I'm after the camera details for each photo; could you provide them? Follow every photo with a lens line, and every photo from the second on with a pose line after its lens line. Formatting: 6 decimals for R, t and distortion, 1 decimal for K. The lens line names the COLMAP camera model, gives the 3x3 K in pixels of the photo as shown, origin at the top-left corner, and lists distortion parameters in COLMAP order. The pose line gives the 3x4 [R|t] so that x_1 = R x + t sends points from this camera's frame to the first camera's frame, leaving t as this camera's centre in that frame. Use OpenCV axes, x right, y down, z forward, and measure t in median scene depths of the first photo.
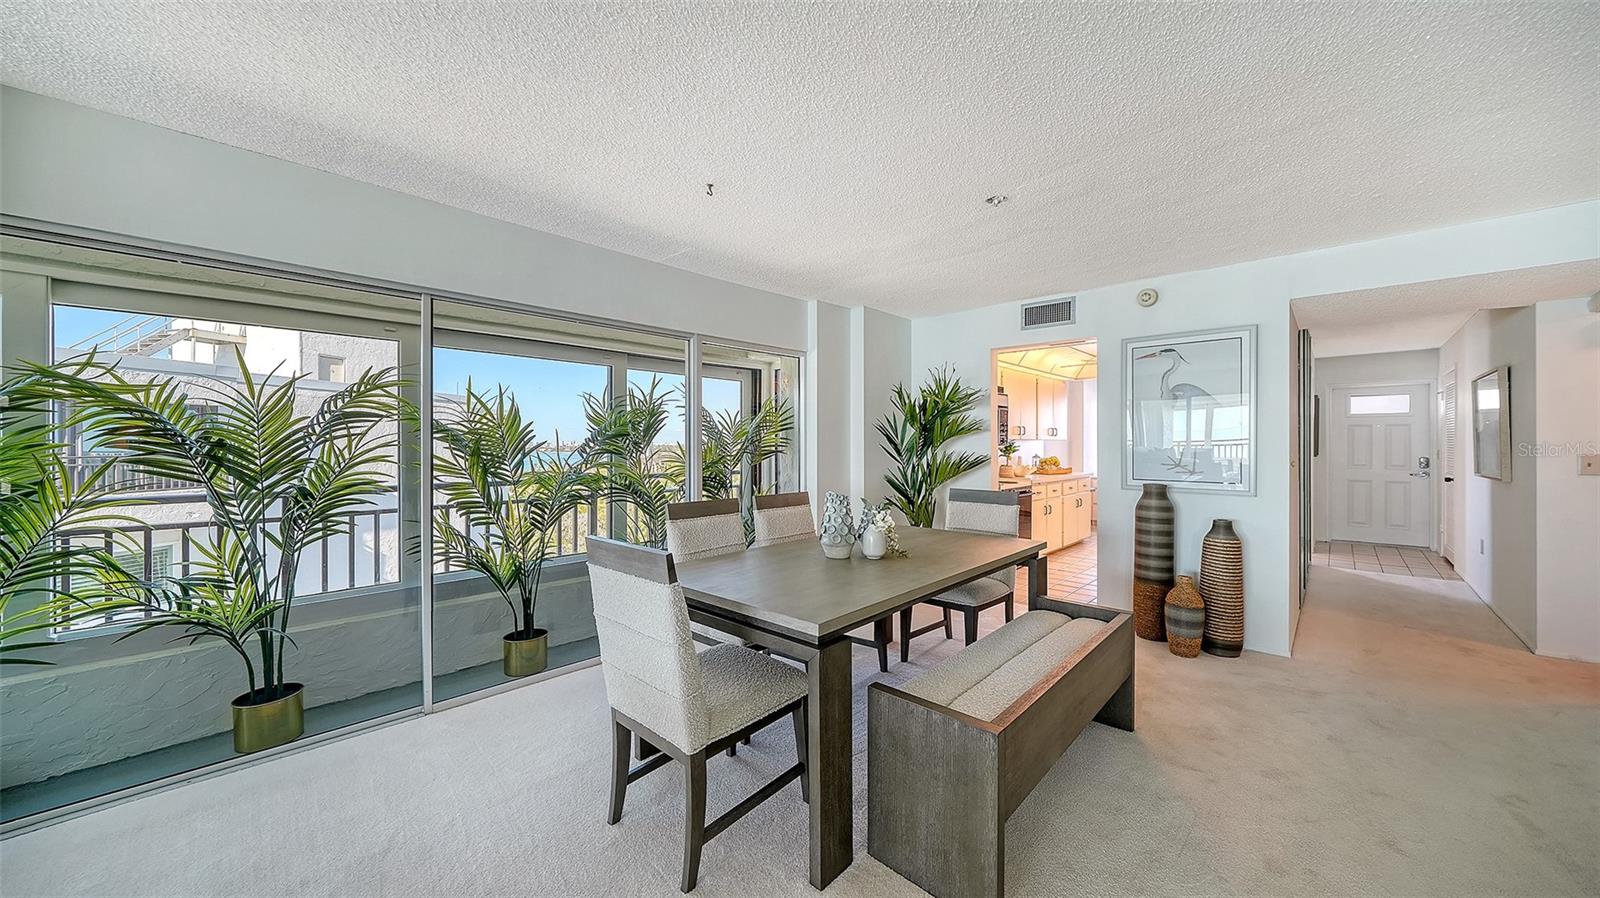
lens RADIAL K [[566.2, 0, 800.7], [0, 566.2, 447.0], [0, 0, 1]] dist [0.001778, 0.000039]
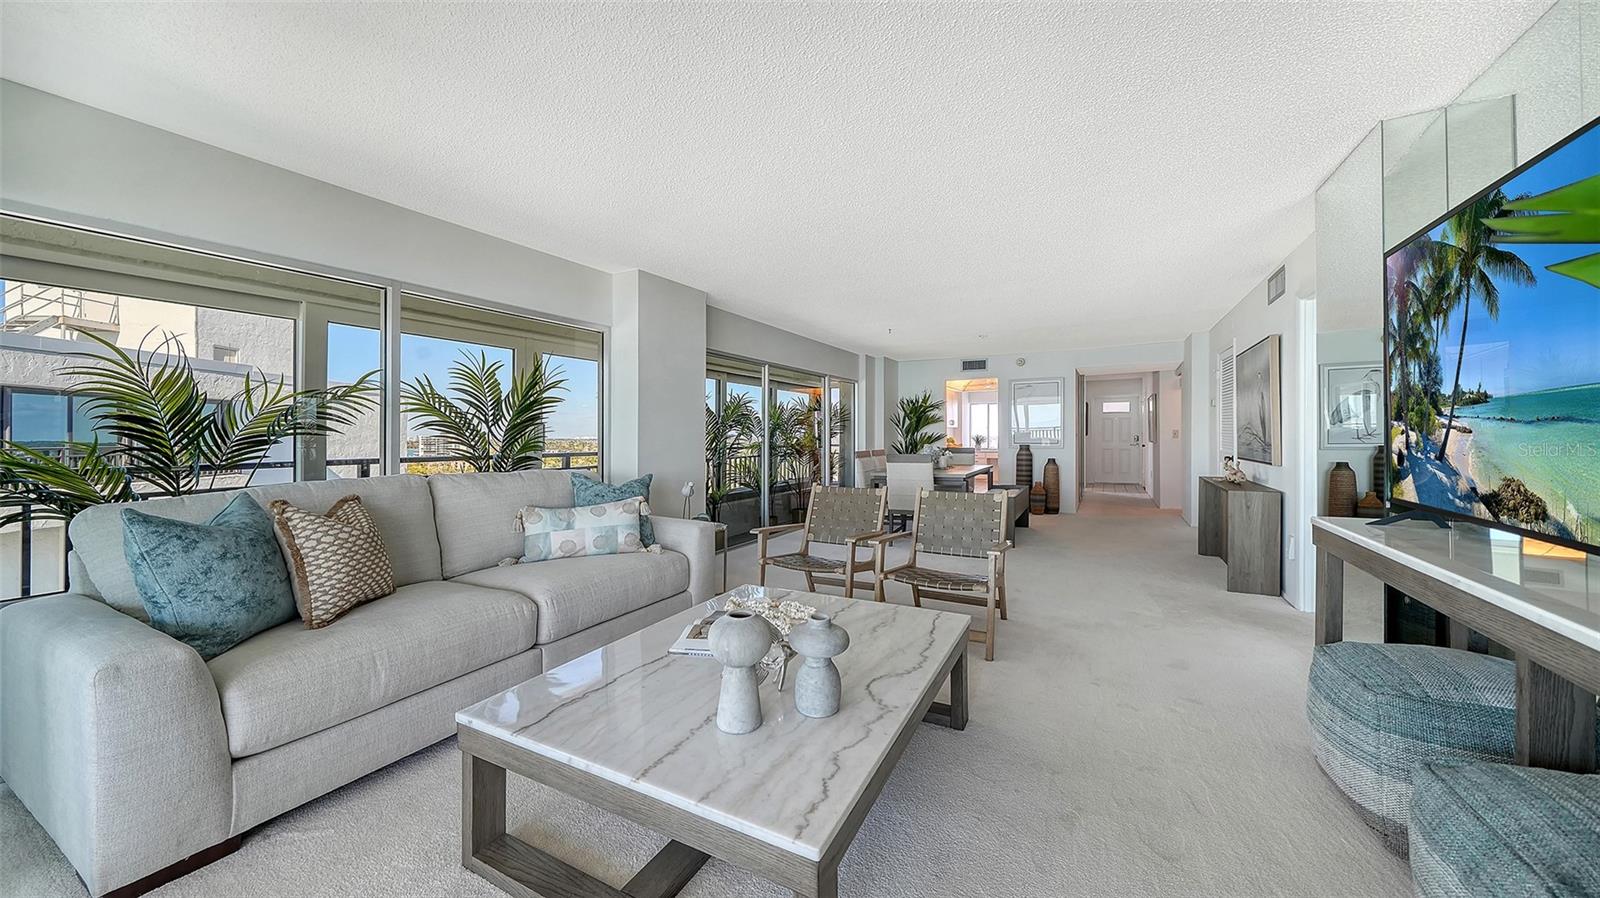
lens RADIAL K [[588.7, 0, 777.5], [0, 588.7, 432.8], [0, 0, 1]] dist [0.083698, -0.000041]
pose [[0.966192, -0.001601, 0.257819, -0.795066], [0.003625, 0.999966, -0.007373, 0.026602], [-0.257799, 0.008059, 0.966165, -0.890988]]
